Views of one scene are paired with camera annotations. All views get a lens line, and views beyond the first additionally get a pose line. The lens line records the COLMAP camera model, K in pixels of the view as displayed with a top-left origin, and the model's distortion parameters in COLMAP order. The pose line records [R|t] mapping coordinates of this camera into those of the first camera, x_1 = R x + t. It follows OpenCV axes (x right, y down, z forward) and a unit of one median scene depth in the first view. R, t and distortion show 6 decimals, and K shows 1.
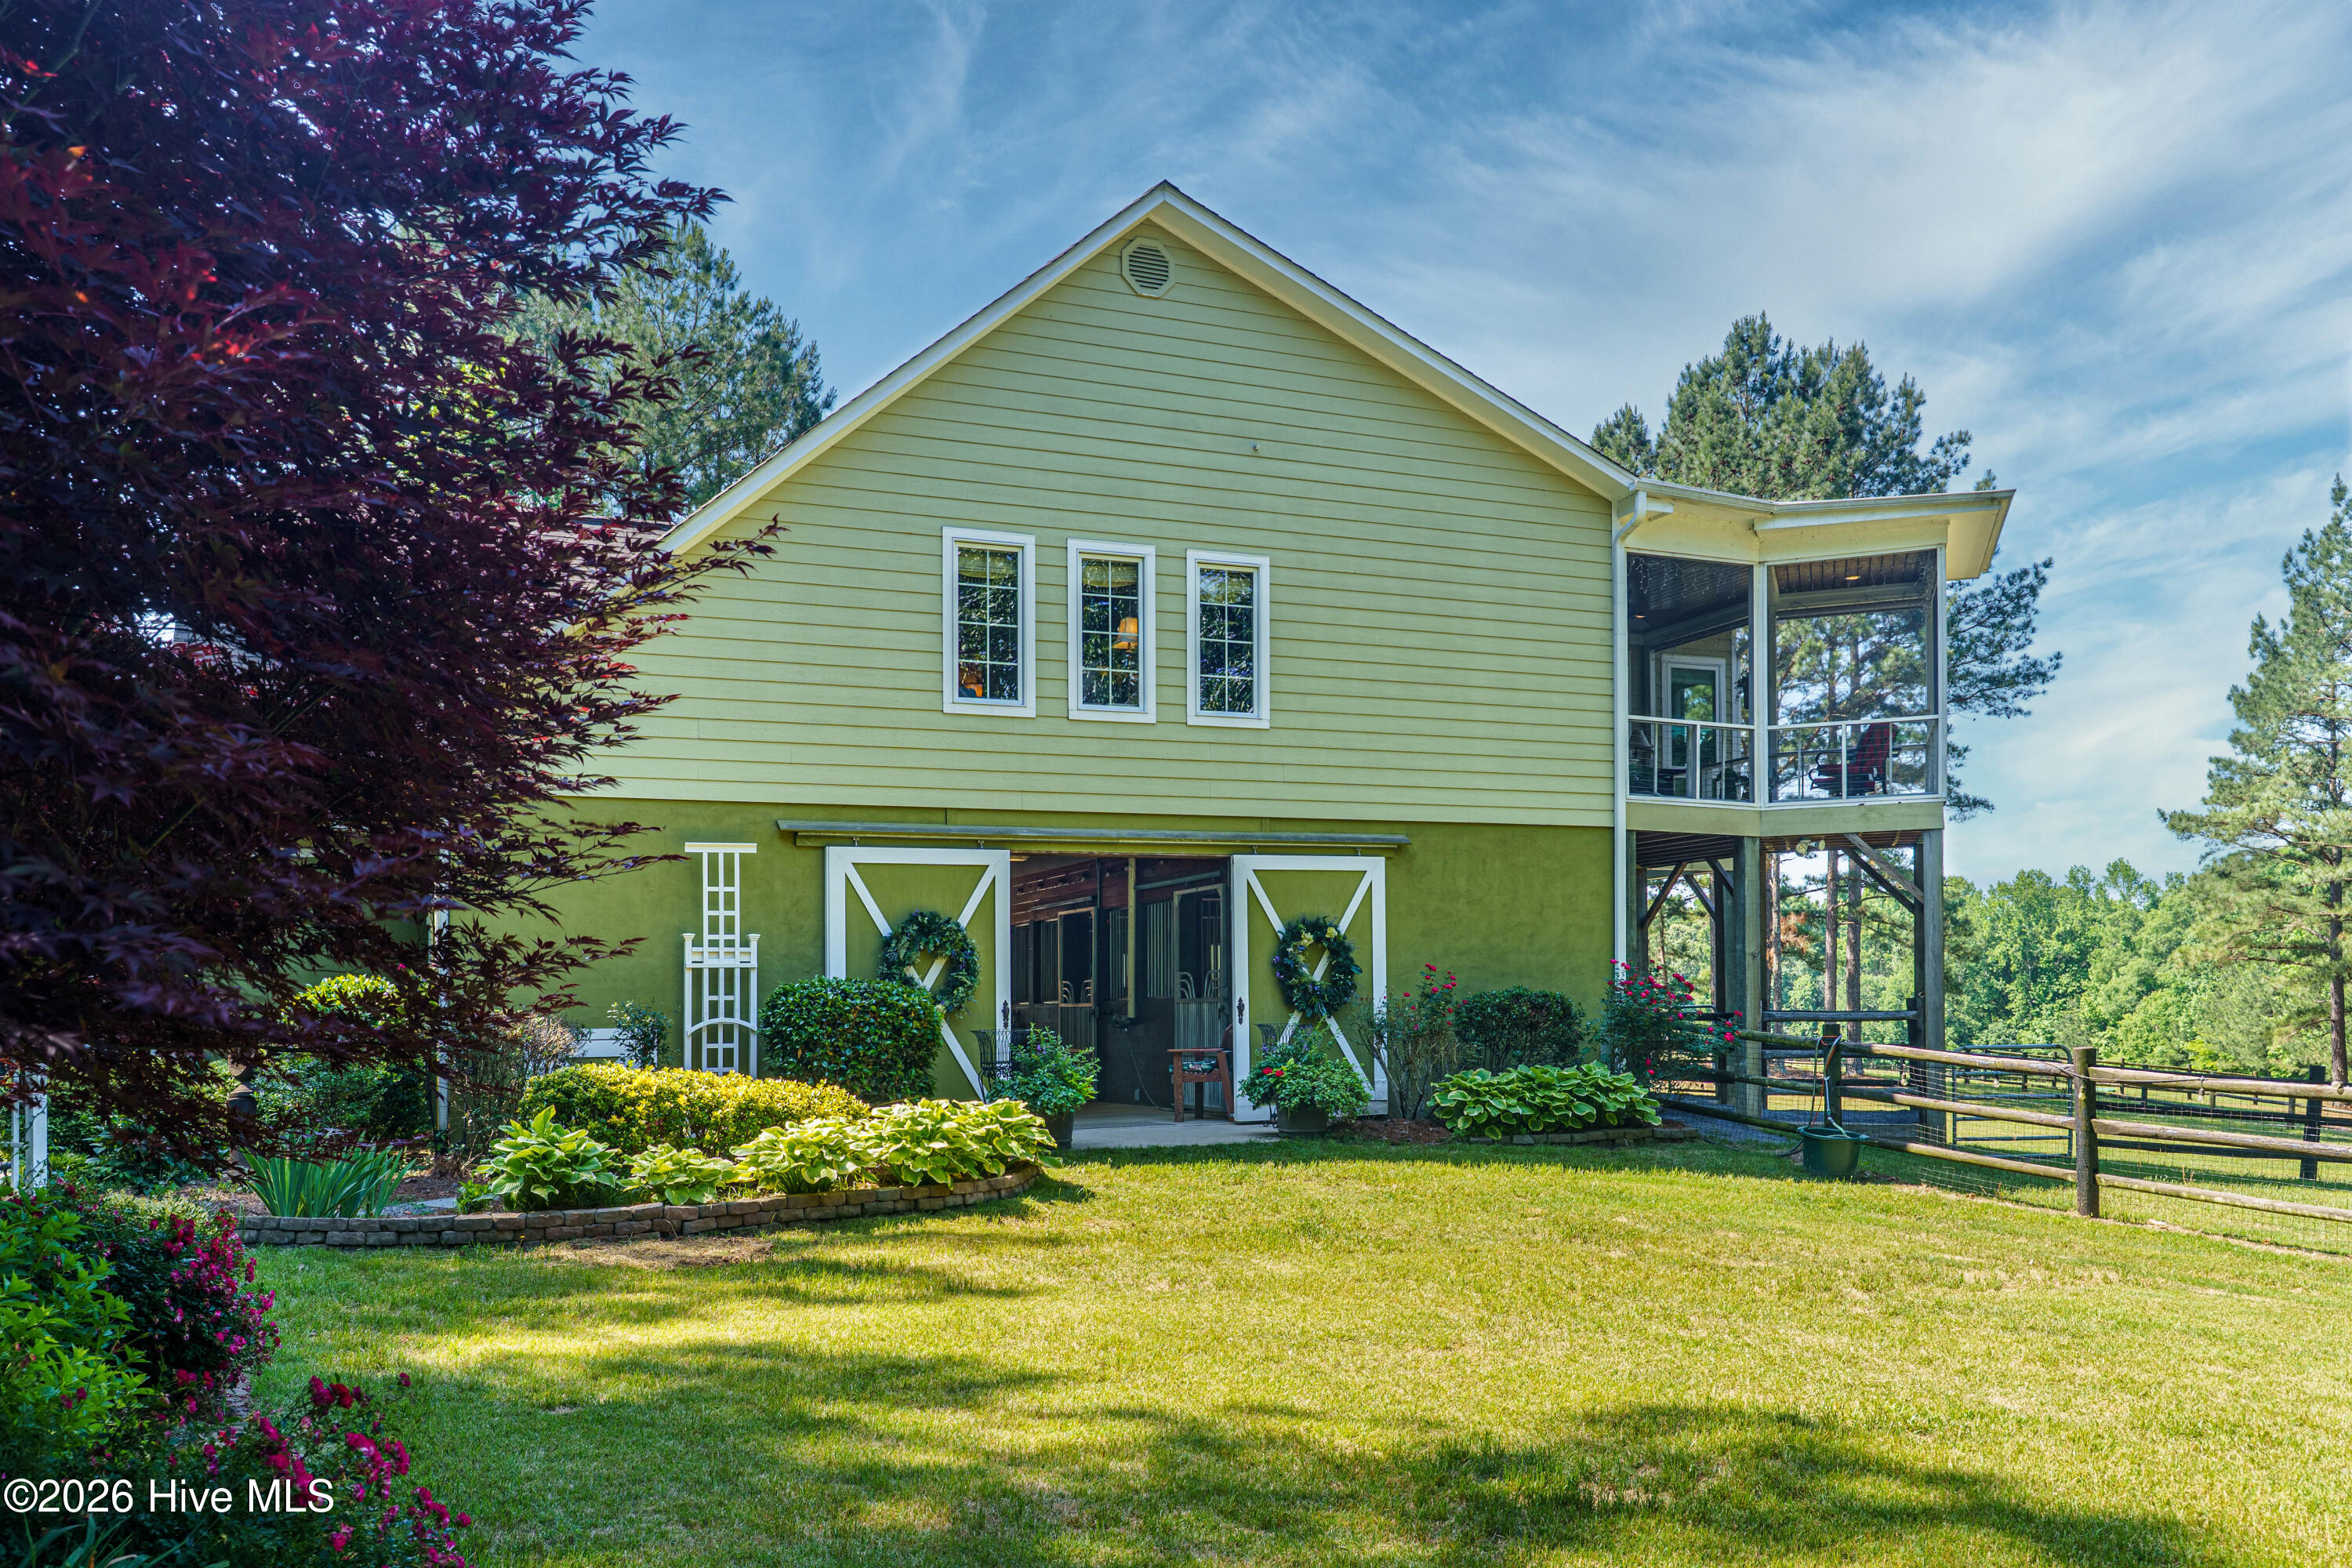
lens RADIAL K [[1853.4, 0, 1186.3], [0, 1853.4, 1006.9], [0, 0, 1]] dist [-0.004301, -0.000556]
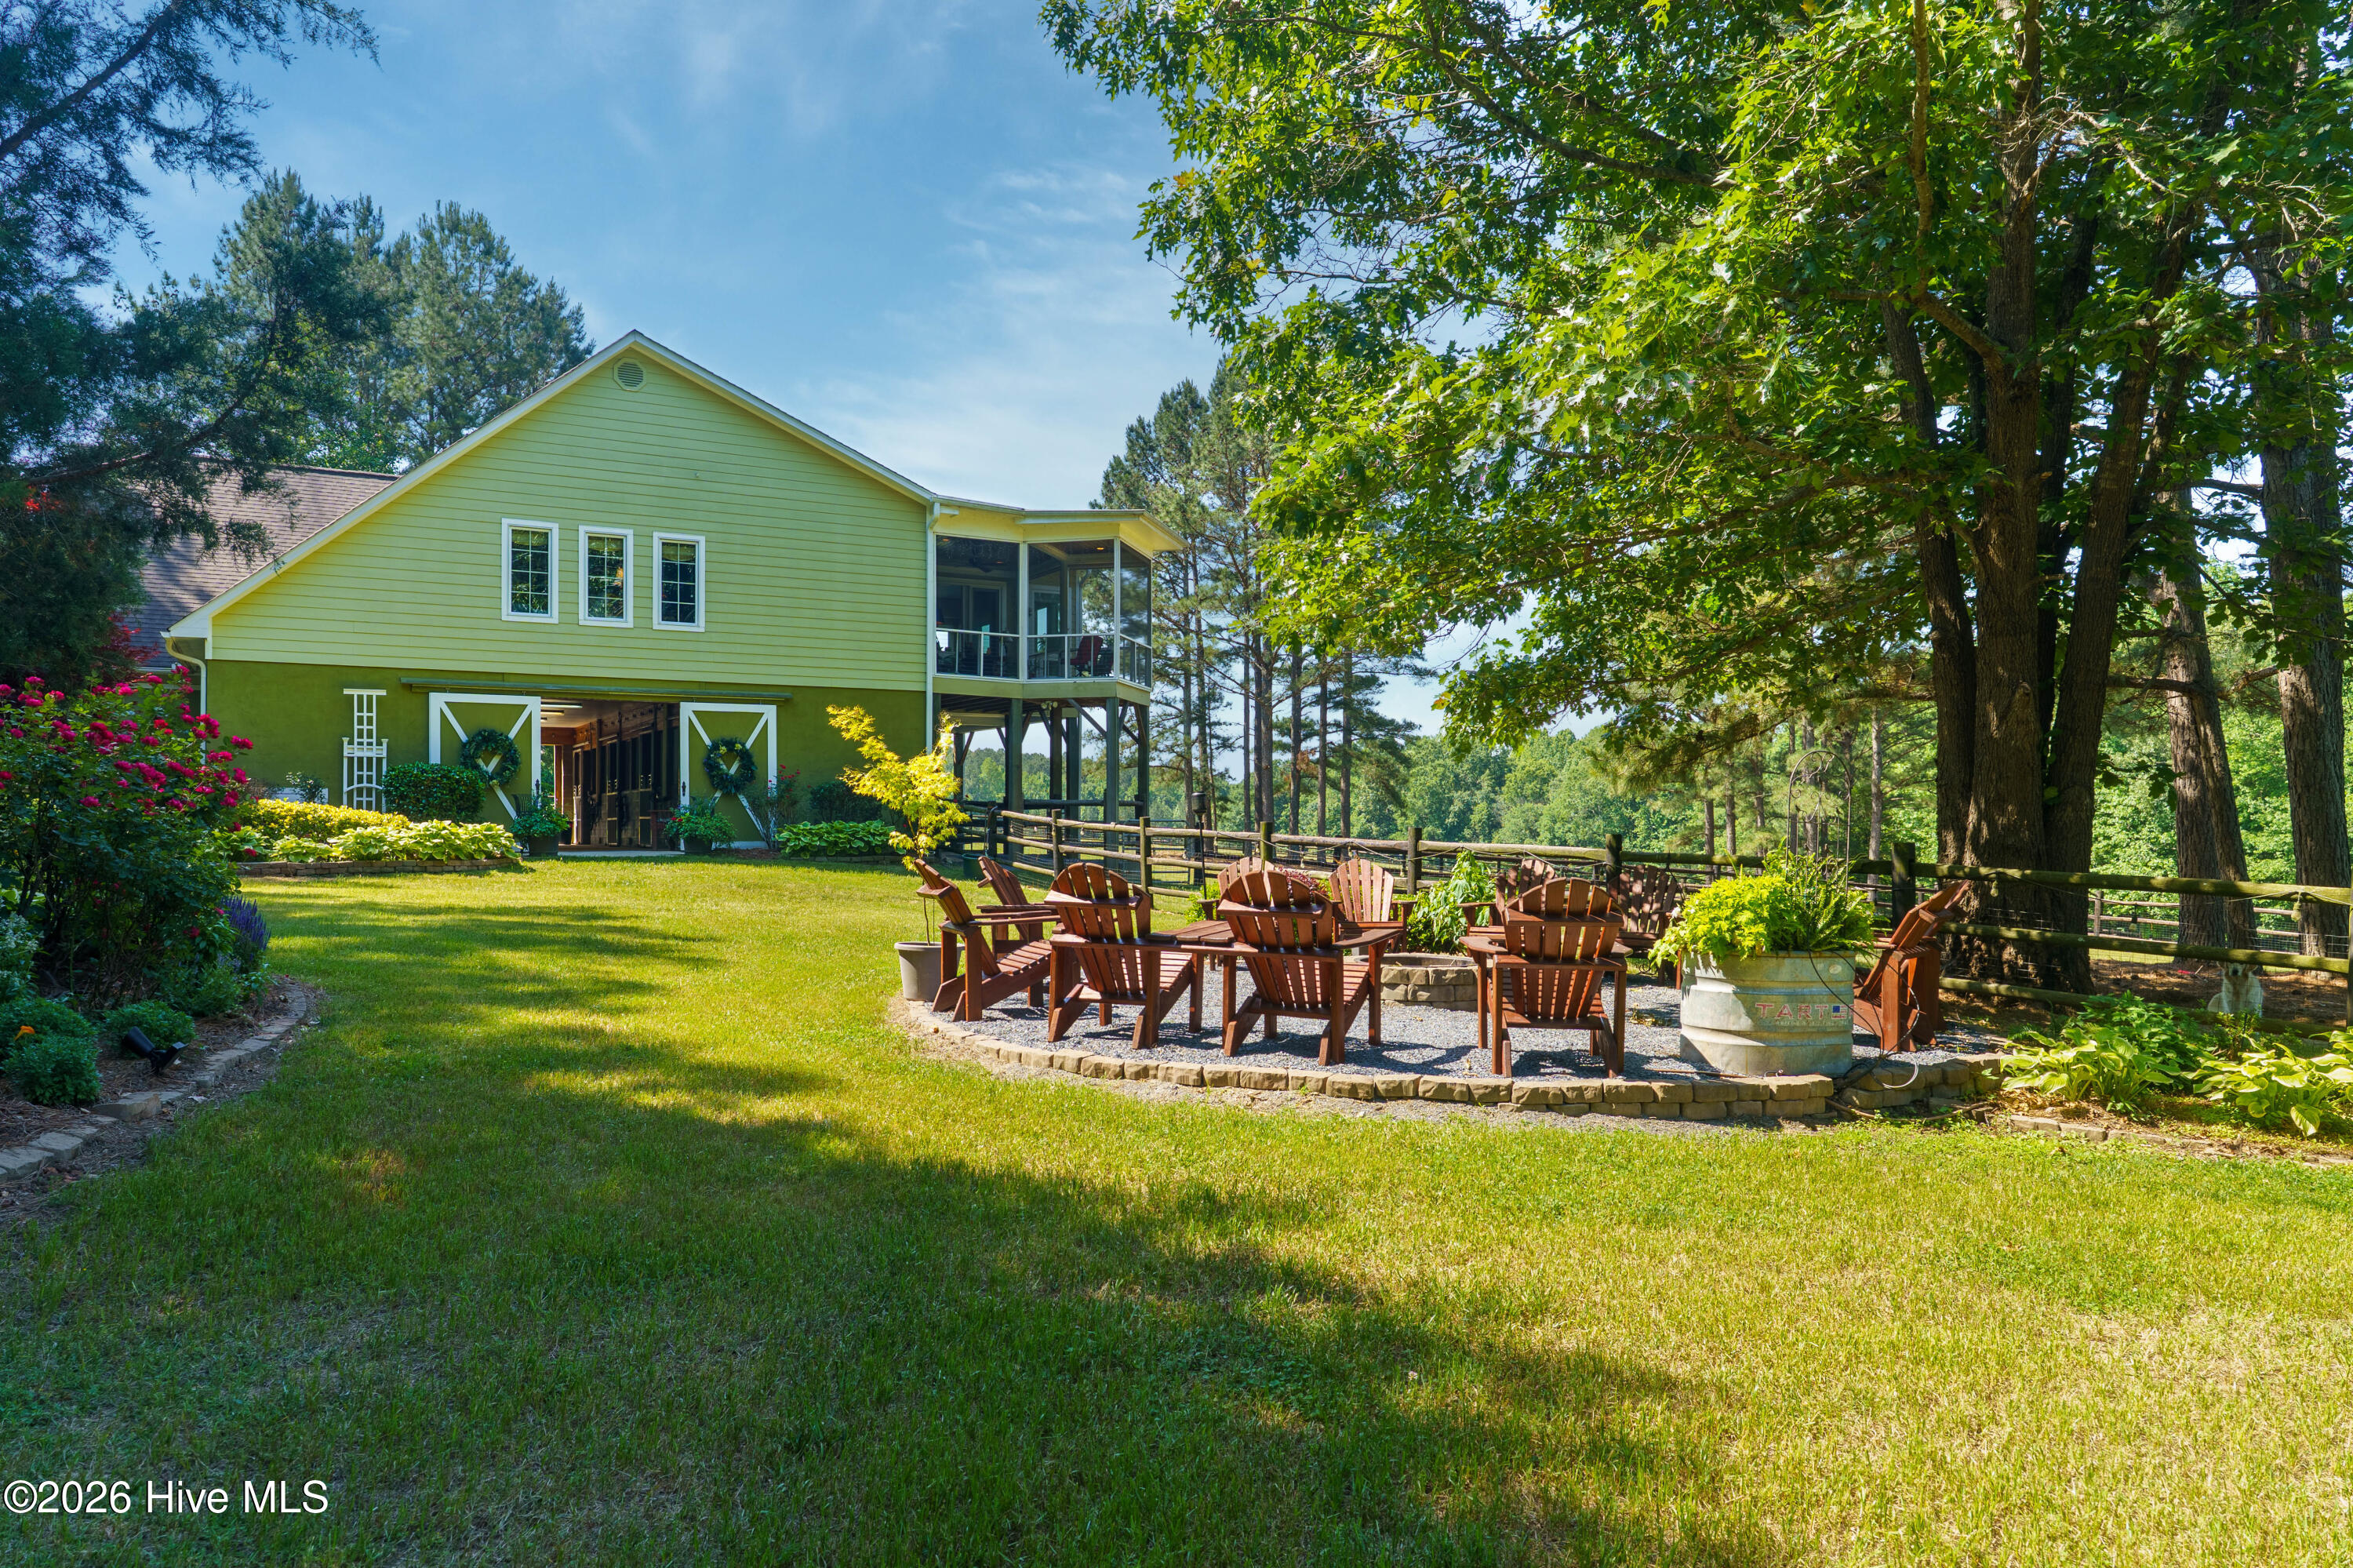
lens RADIAL K [[1609.1, 0, 1177.6], [0, 1609.1, 855.5], [0, 0, 1]] dist [0.001412, 0.000711]
pose [[0.995076, 0.016192, 0.097778, 0.371369], [-0.018043, 0.999674, 0.018079, 0.031255], [-0.097454, -0.019754, 0.995044, -0.631586]]
